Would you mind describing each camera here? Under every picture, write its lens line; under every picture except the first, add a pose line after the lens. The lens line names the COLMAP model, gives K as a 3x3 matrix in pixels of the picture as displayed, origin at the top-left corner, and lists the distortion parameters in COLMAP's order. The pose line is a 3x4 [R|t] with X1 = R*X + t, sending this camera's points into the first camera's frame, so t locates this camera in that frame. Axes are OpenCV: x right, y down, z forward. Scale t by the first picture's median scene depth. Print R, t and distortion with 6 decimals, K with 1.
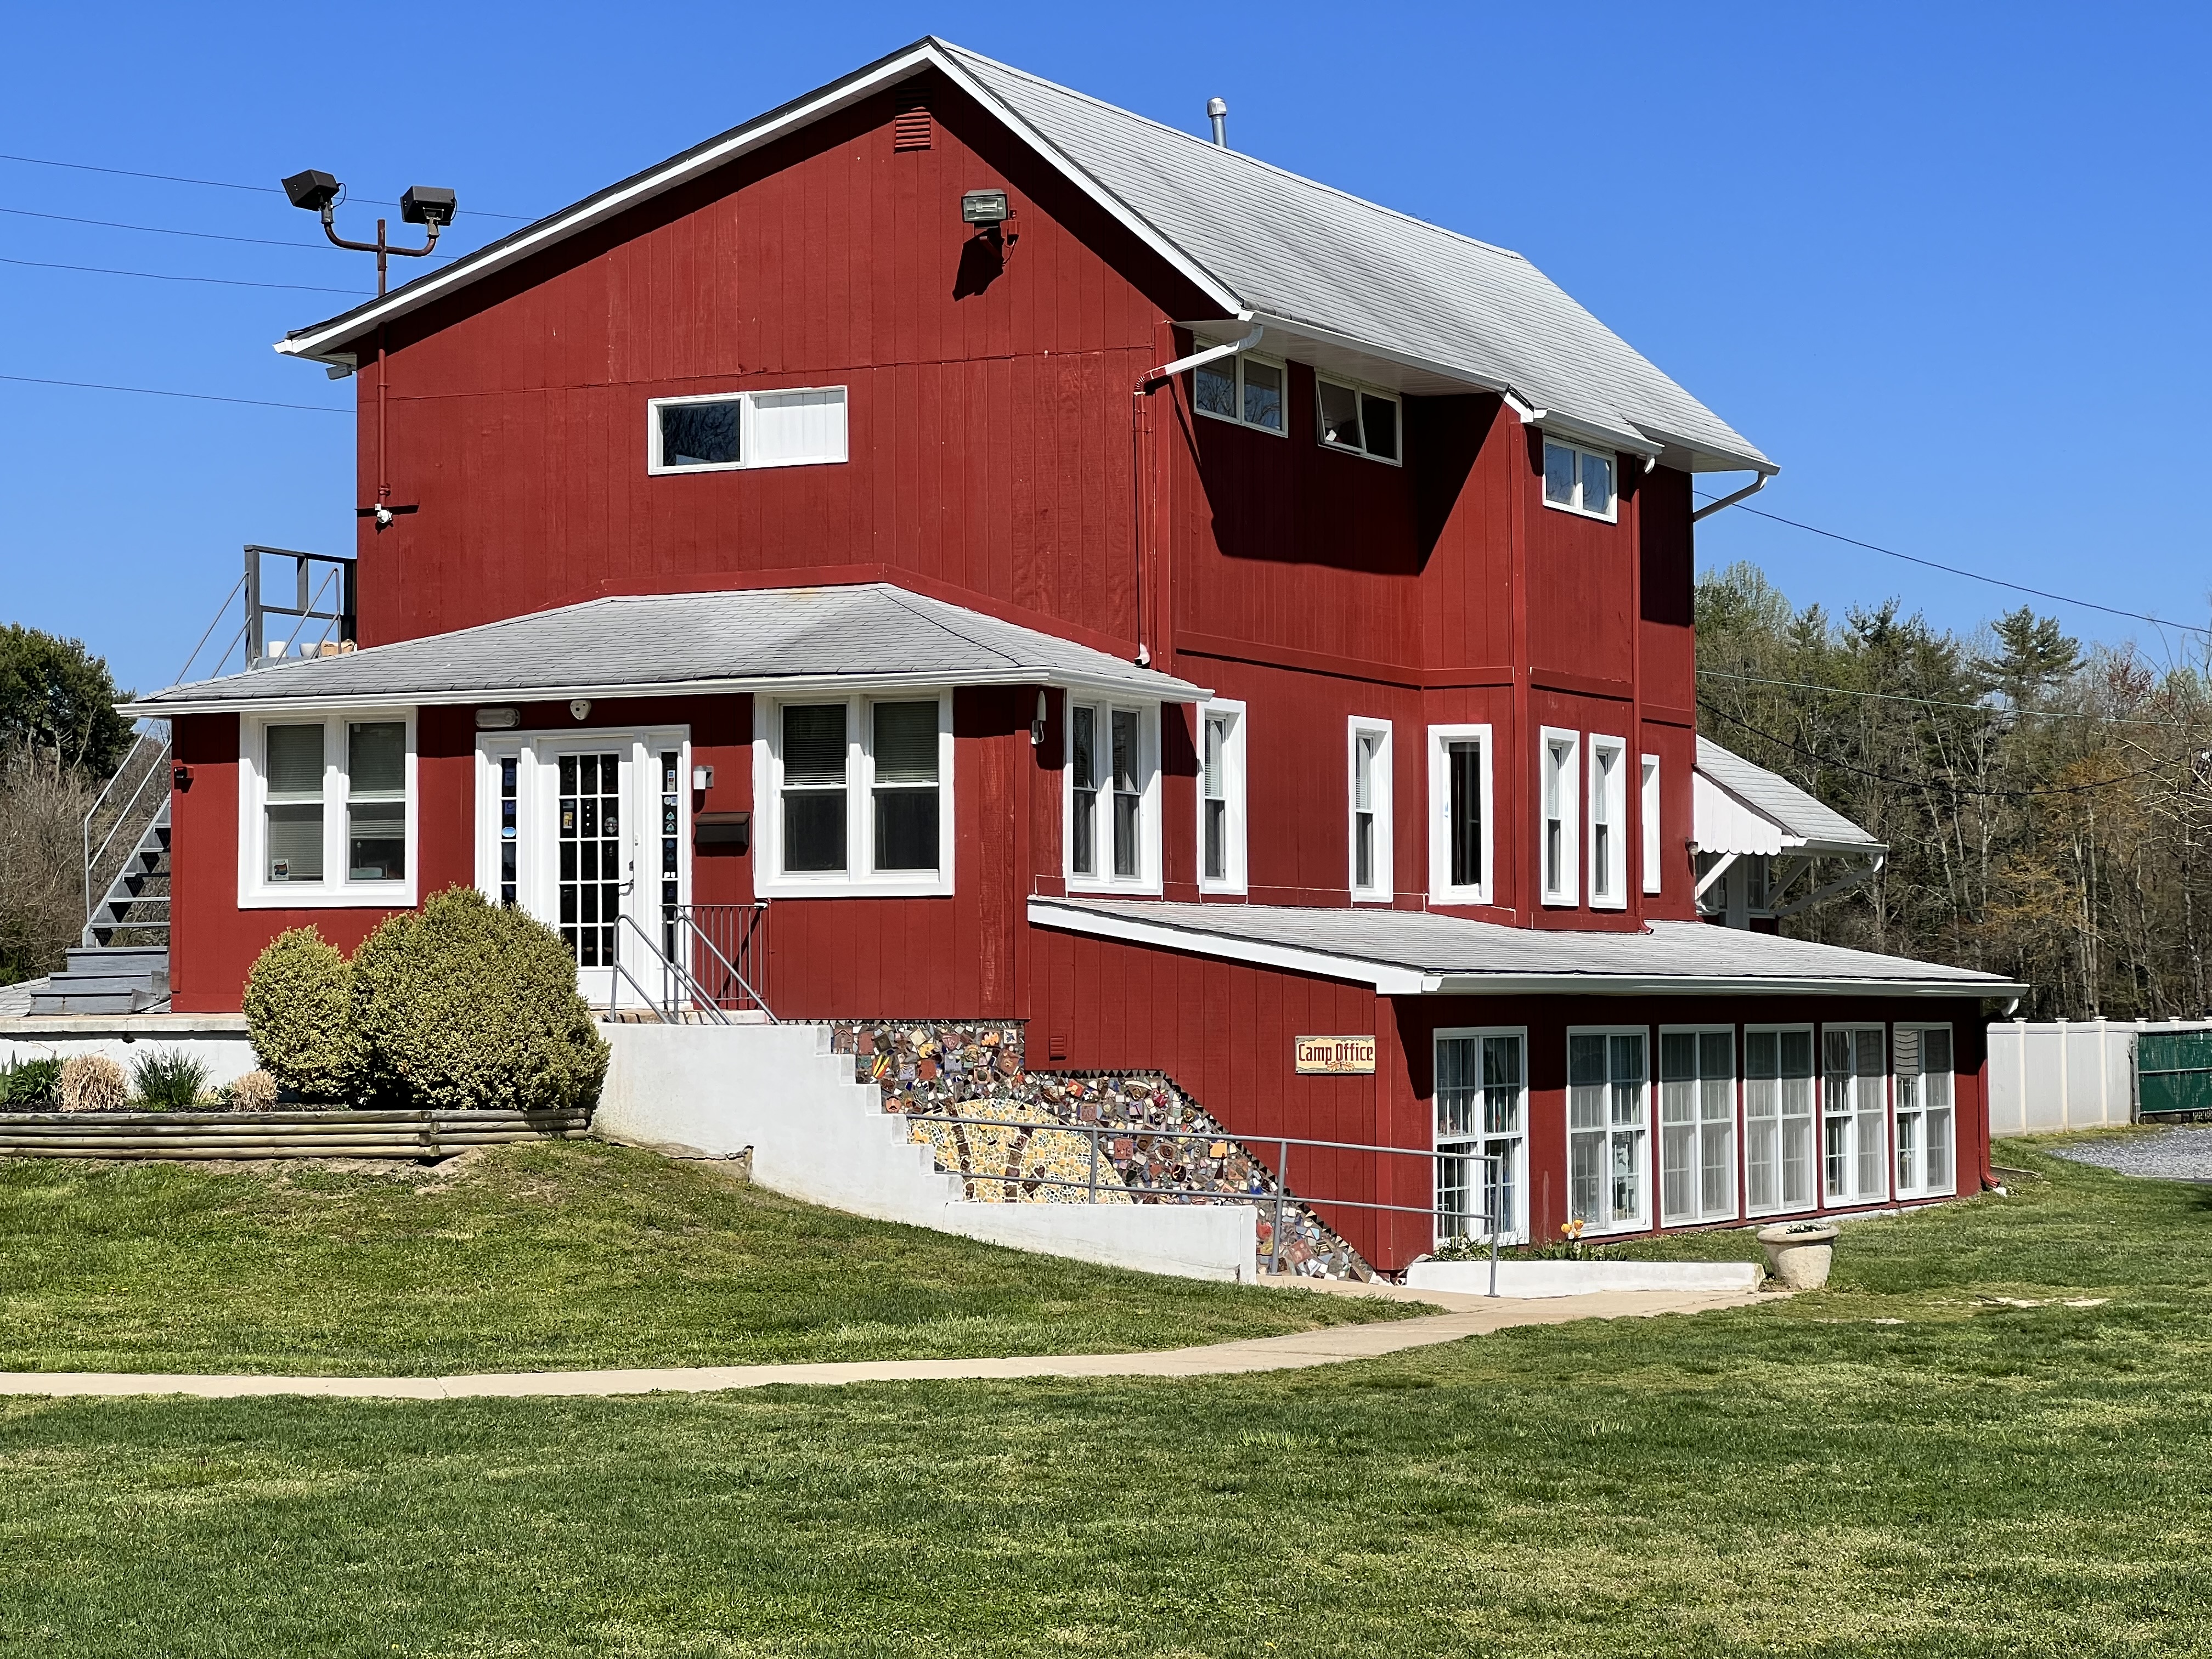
lens RADIAL K [[4991.6, 0, 1104.1], [0, 4991.6, 829.5], [0, 0, 1]] dist [0.103524, 0.000000]
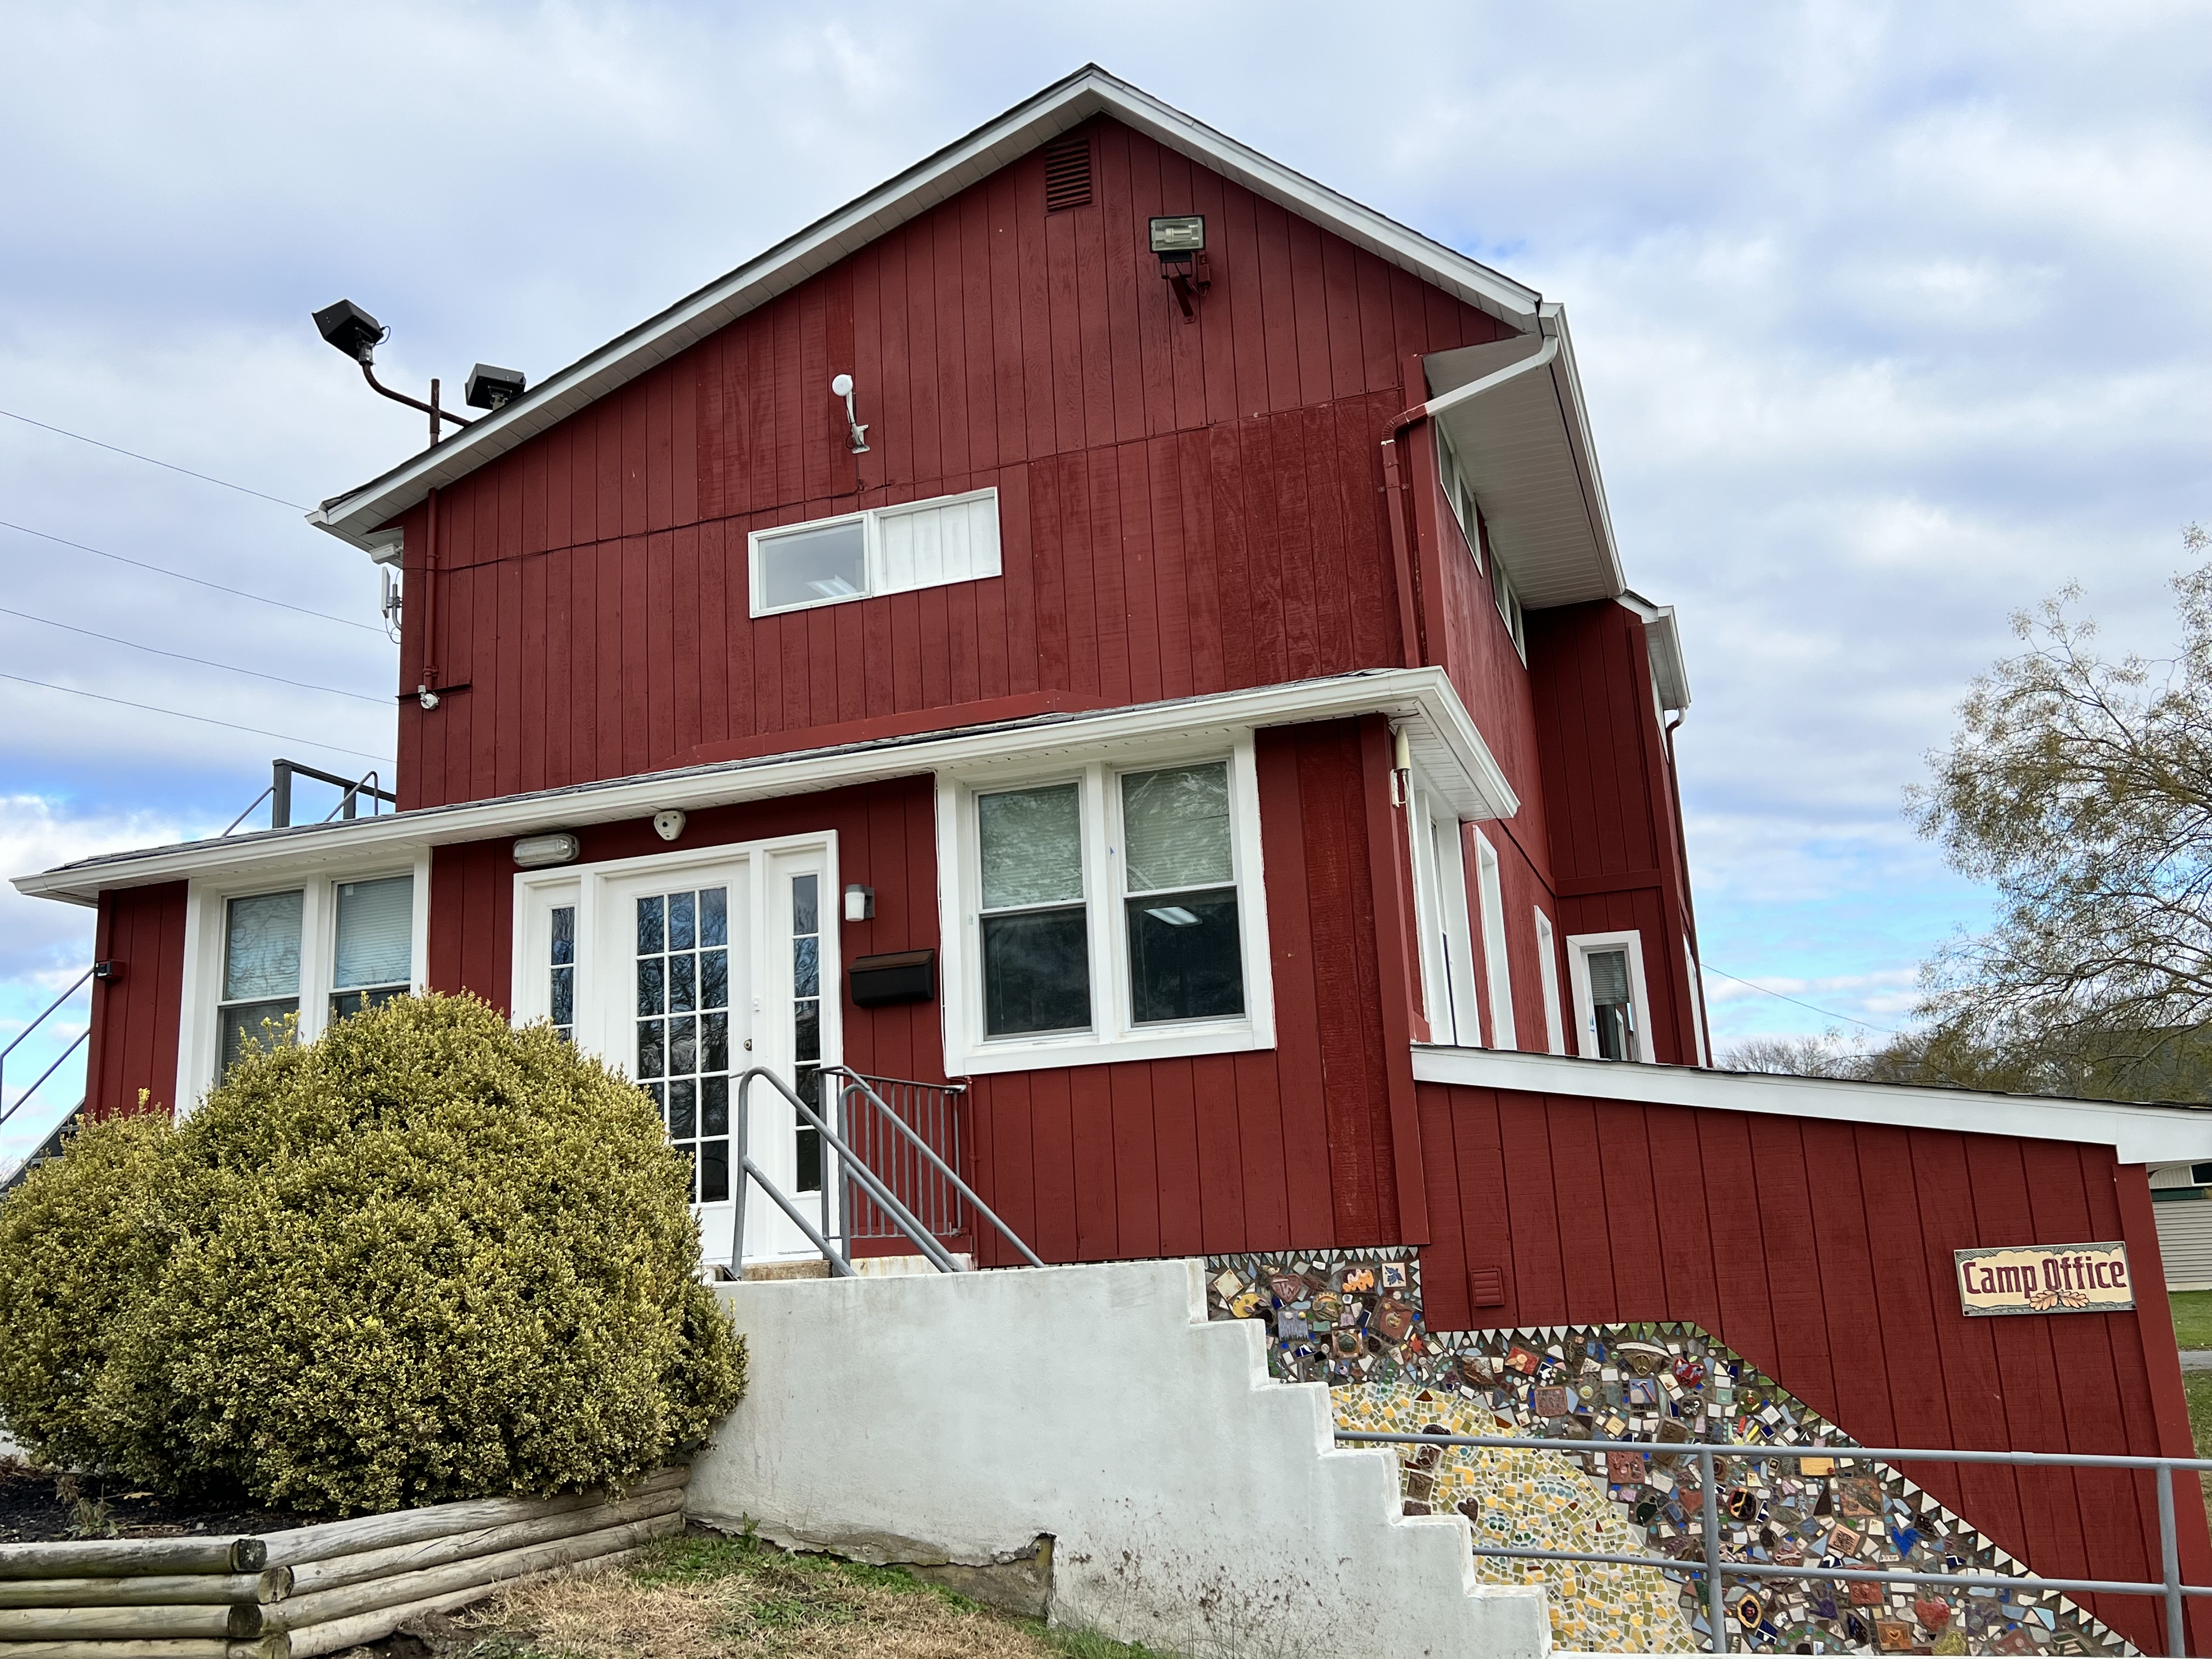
lens RADIAL K [[1923.3, 0, 1122.0], [0, 1923.3, 837.8], [0, 0, 1]] dist [0.050381, -0.031353]
pose [[0.990750, -0.017535, 0.134560, -0.081741], [0.043092, 0.980944, -0.189452, 0.032080], [-0.128674, 0.193498, 0.972626, 0.760953]]
